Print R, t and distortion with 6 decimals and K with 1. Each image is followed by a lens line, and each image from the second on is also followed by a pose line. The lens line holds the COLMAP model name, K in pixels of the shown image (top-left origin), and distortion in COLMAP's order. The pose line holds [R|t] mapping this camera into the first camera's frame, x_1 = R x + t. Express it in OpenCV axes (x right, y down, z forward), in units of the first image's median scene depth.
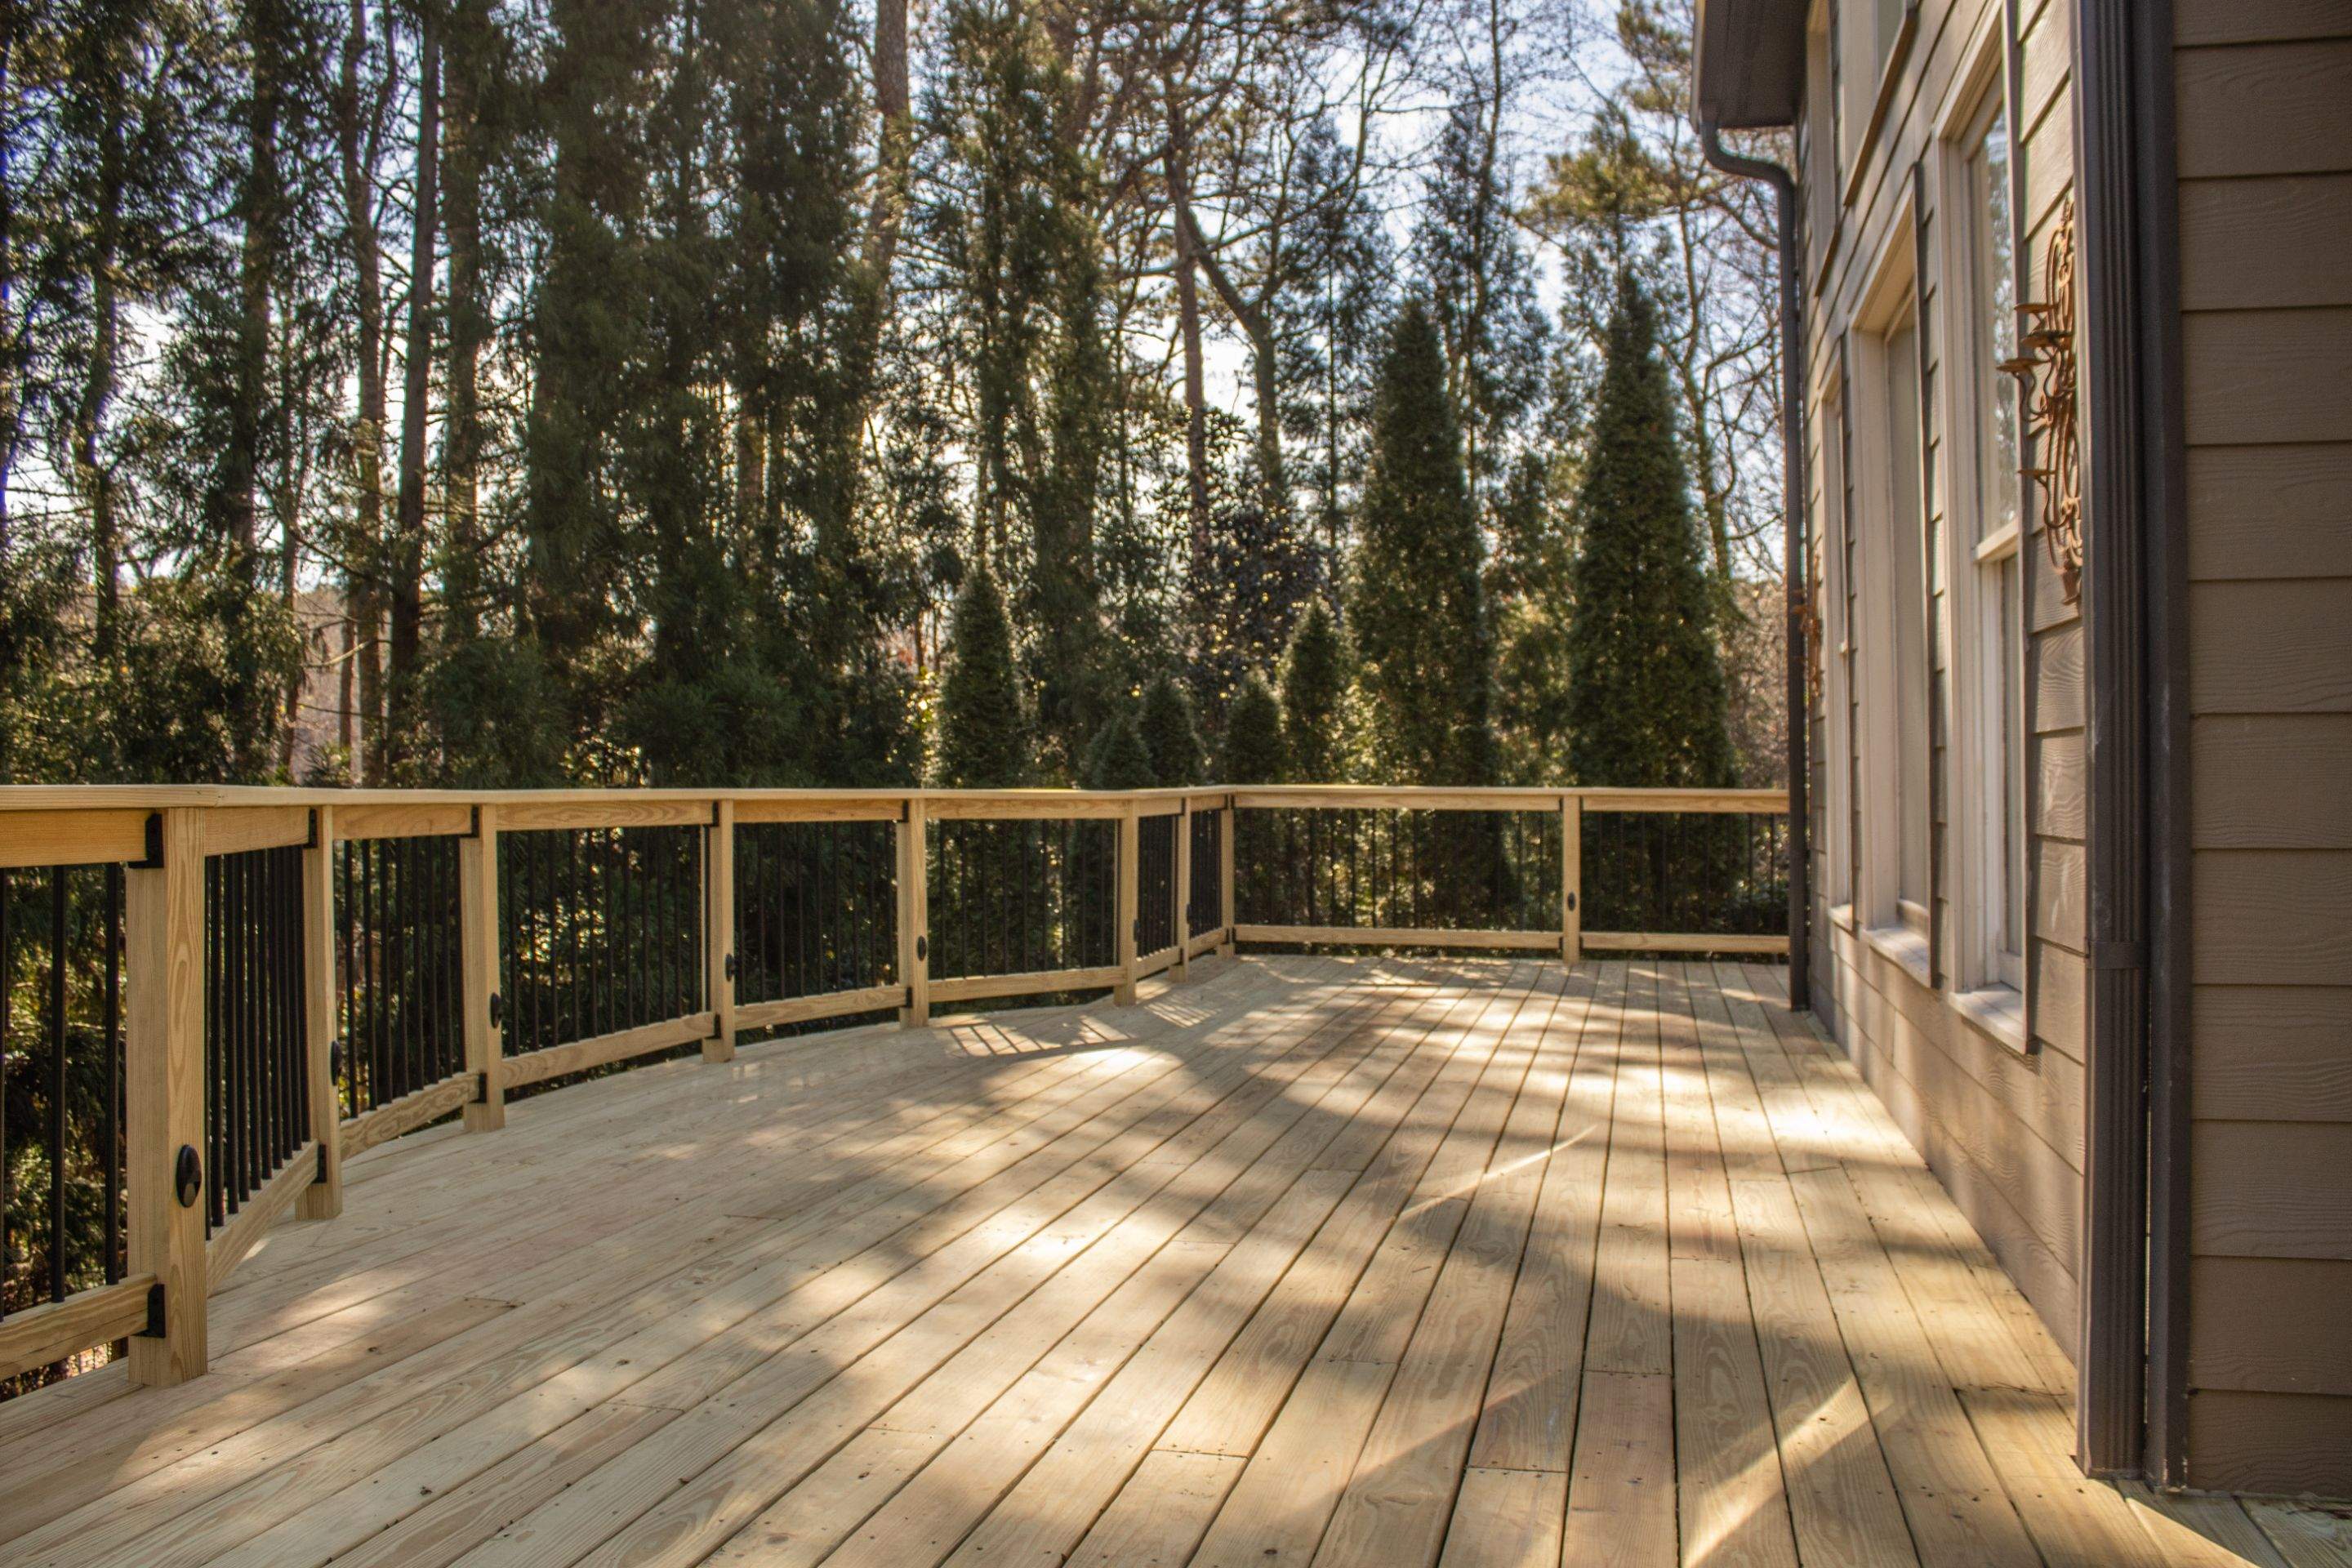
lens RADIAL K [[2021.4, 0, 1176.0], [0, 2021.4, 784.0], [0, 0, 1]] dist [-0.122938, 0.061972]
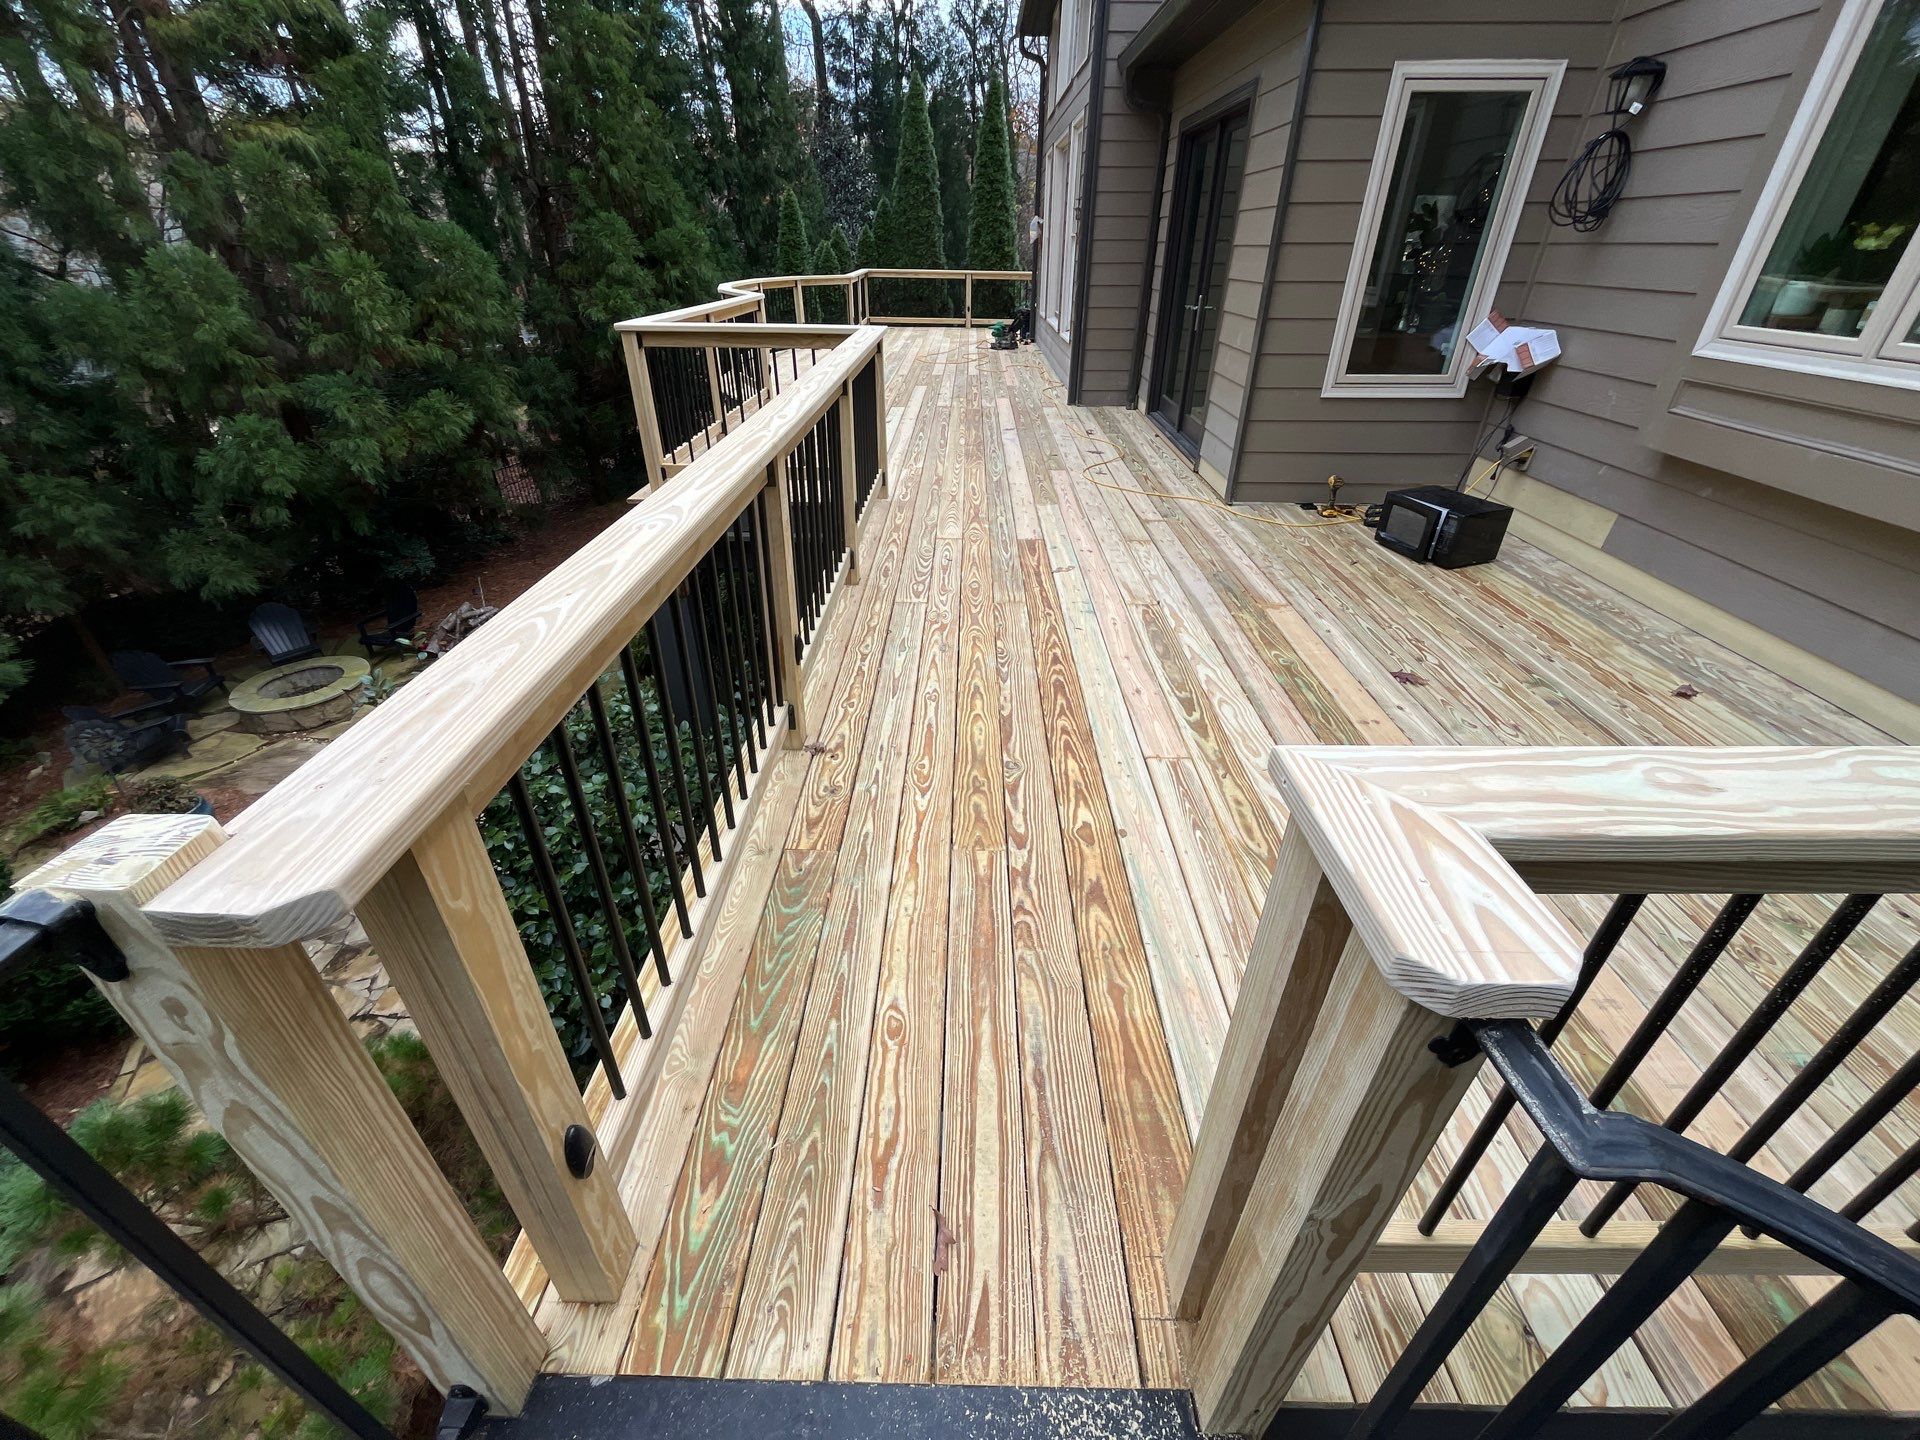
lens RADIAL K [[775.7, 0, 960.0], [0, 775.7, 720.0], [0, 0, 1]] dist [-0.002523, -0.000130]
pose [[0.976696, -0.104045, 0.187721, -0.098956], [-0.009353, 0.853175, 0.521540, -0.023247], [-0.214423, -0.511142, 0.832320, -0.326400]]
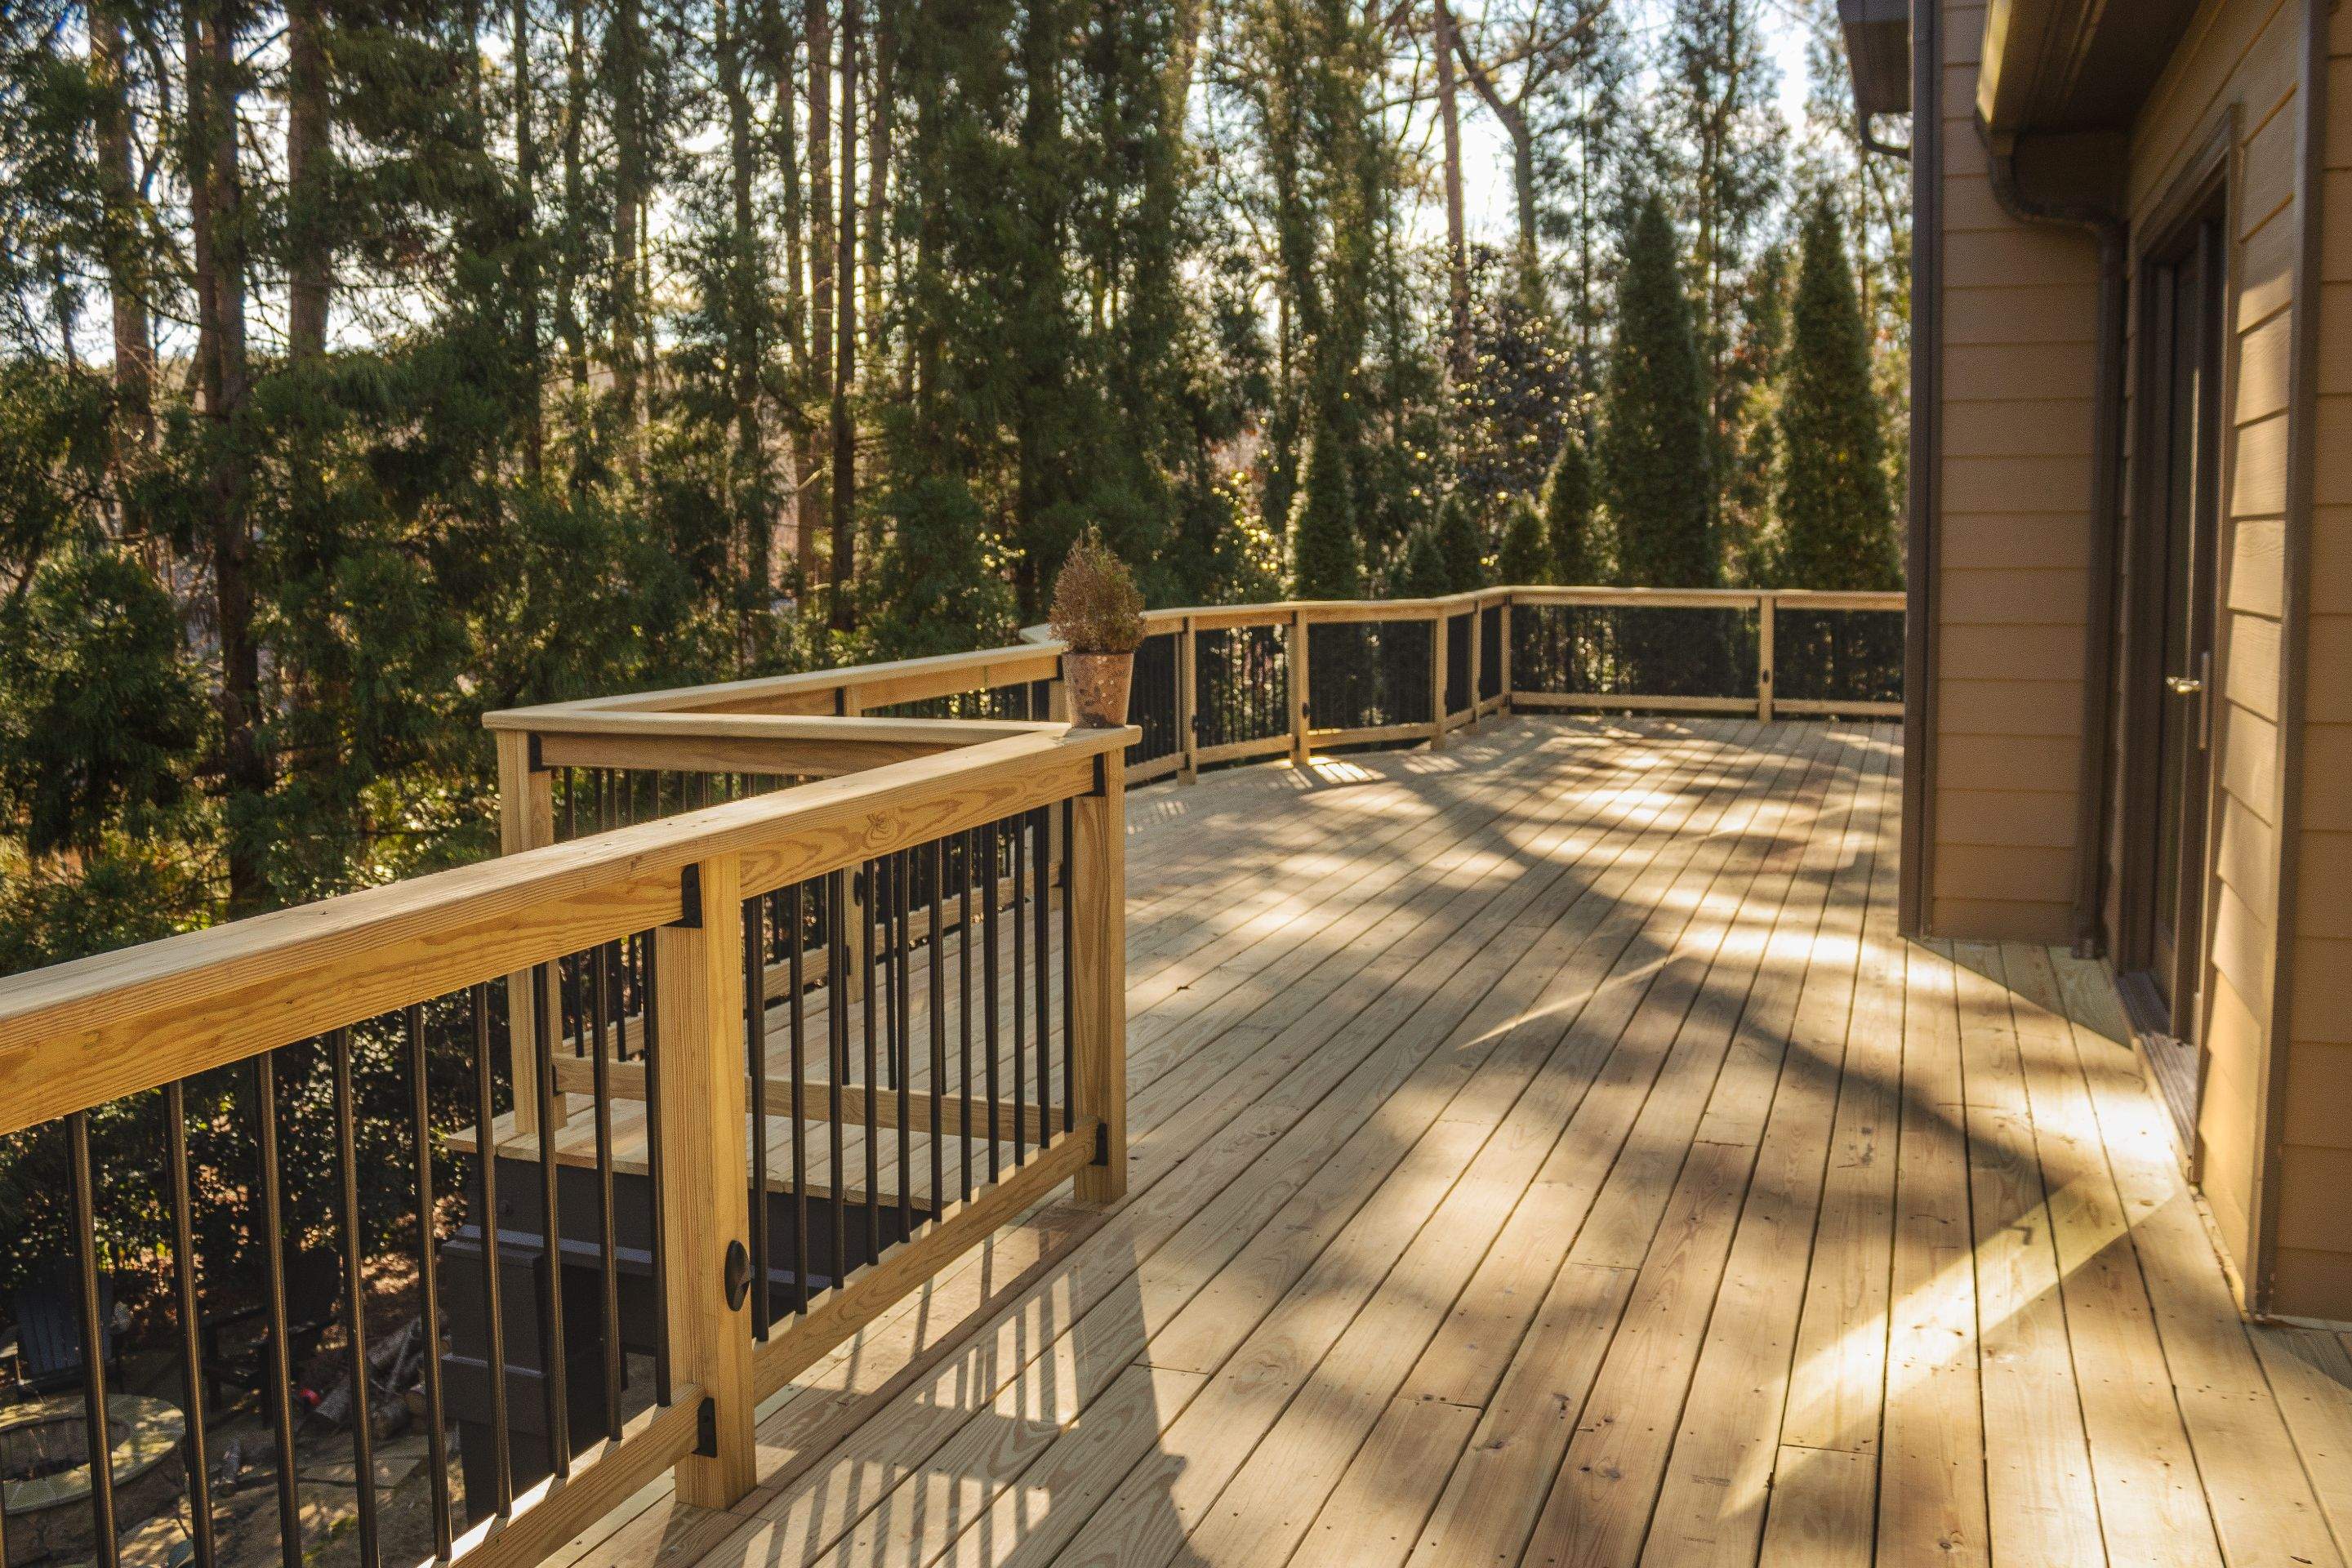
lens RADIAL K [[2071.0, 0, 1183.2], [0, 2071.0, 752.1], [0, 0, 1]] dist [-0.146437, 0.110931]
pose [[0.993535, 0.002262, -0.113507, -0.022311], [0.009357, 0.994769, 0.101722, -0.022703], [0.113143, -0.102126, 0.988316, -0.267392]]
